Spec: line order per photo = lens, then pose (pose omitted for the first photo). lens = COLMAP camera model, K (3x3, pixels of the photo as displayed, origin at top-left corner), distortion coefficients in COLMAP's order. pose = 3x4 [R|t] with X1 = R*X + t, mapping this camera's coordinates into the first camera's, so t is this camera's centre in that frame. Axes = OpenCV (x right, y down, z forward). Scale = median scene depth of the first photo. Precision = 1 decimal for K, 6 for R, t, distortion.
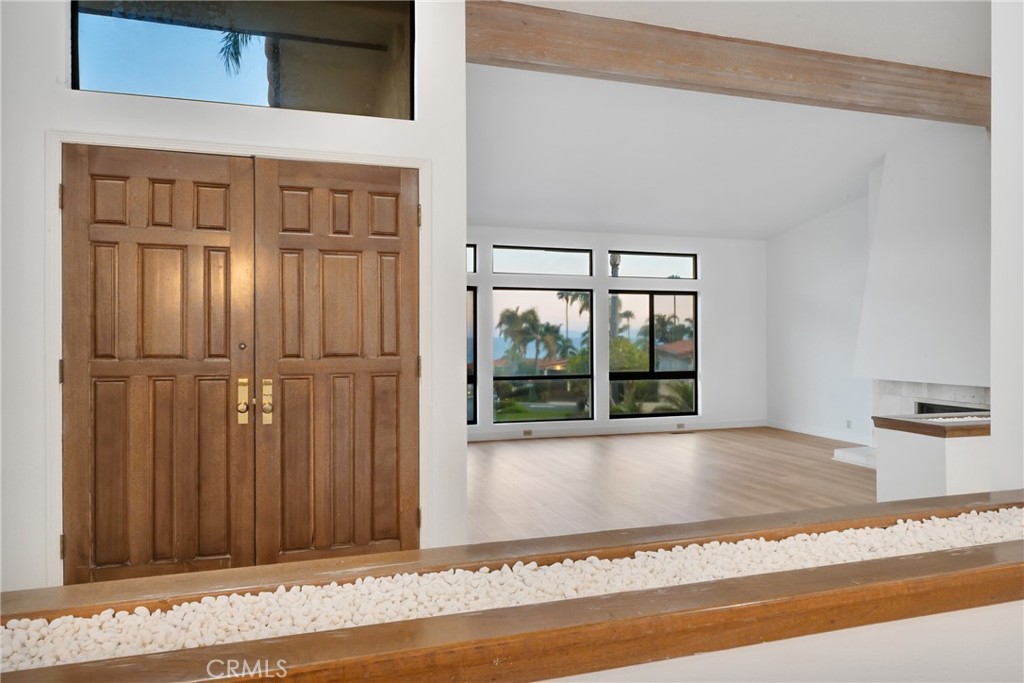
lens RADIAL K [[704.3, 0, 512.0], [0, 704.3, 341.5], [0, 0, 1]] dist [0.002379, -0.002845]
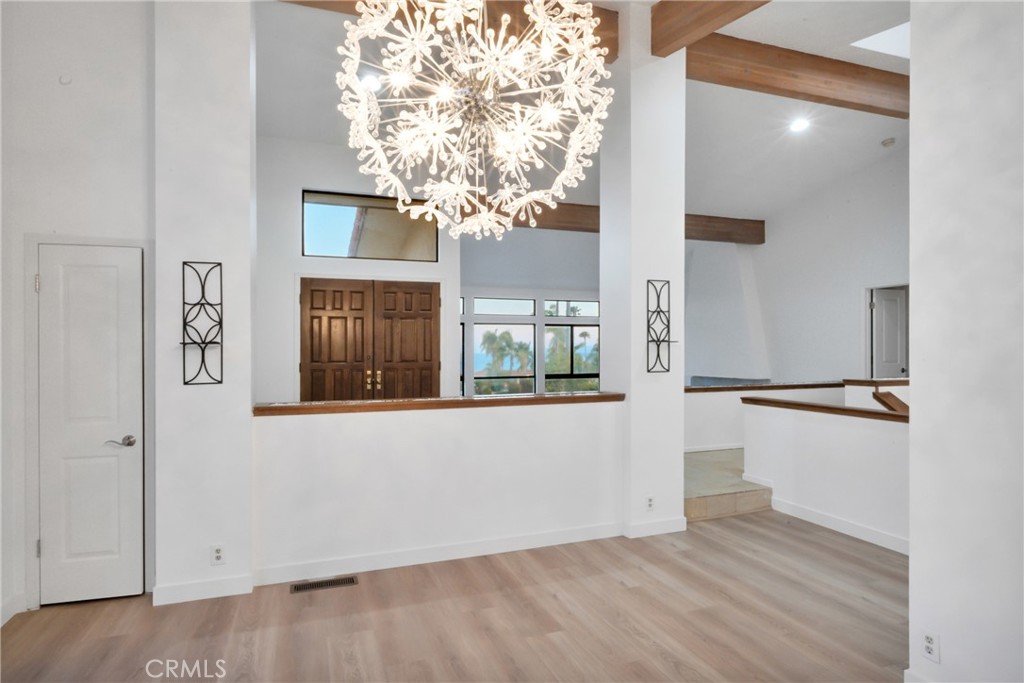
lens RADIAL K [[571.5, 0, 512.0], [0, 571.5, 341.5], [0, 0, 1]] dist [0.003746, 0.000177]
pose [[0.999511, -0.003685, 0.031046, 0.018438], [0.004496, 0.999650, -0.026078, 0.001847], [-0.030939, 0.026205, 0.999178, -0.339070]]
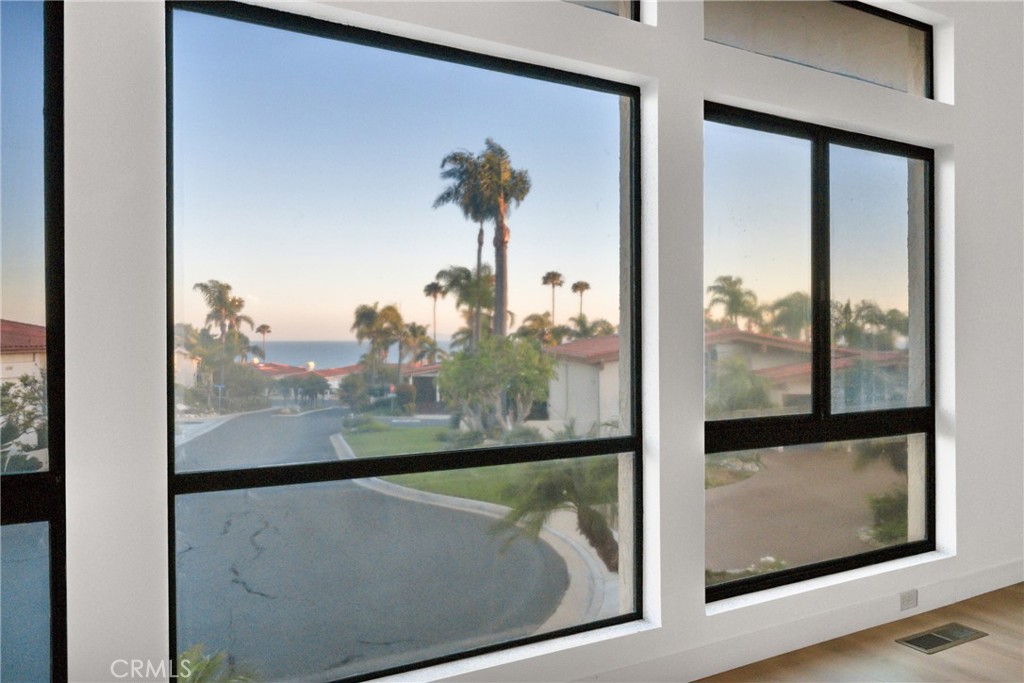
lens RADIAL K [[704.3, 0, 512.0], [0, 704.3, 341.5], [0, 0, 1]] dist [0.002379, -0.002845]
pose [[0.981390, -0.002087, 0.192016, 0.024297], [0.003344, 0.999975, -0.006223, 0.015673], [-0.191999, 0.006749, 0.981372, 0.771610]]
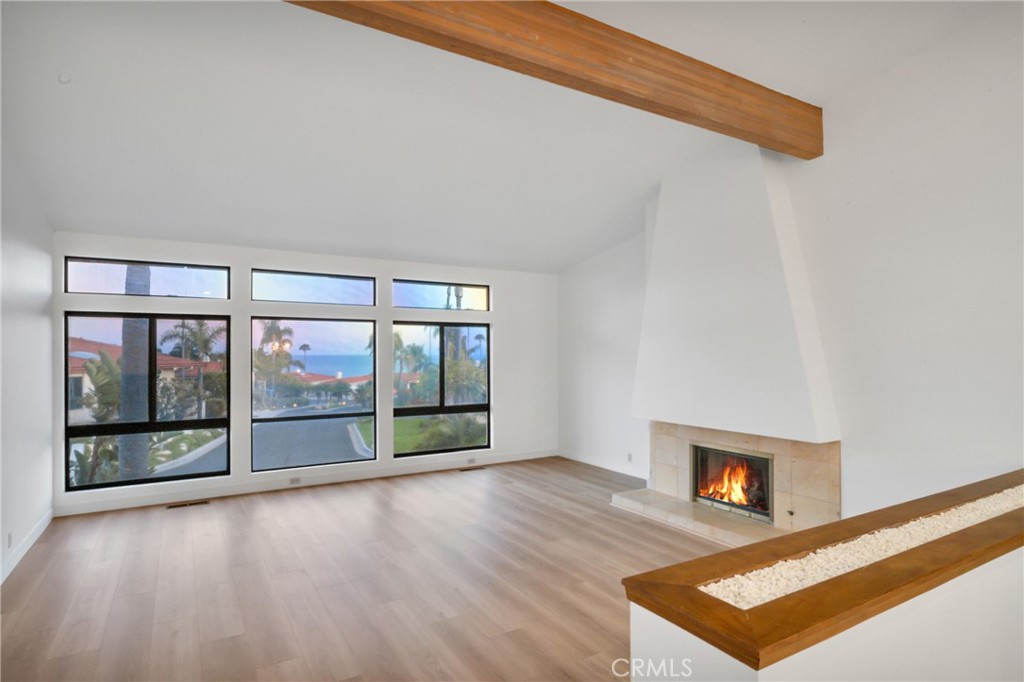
lens RADIAL K [[549.2, 0, 521.2], [0, 549.2, 358.4], [0, 0, 1]] dist [0.001206, 0.000174]
pose [[0.974619, -0.004227, 0.223829, 0.140622], [0.003625, 0.999989, 0.003098, -0.025089], [-0.223839, -0.002207, 0.974624, 0.250654]]
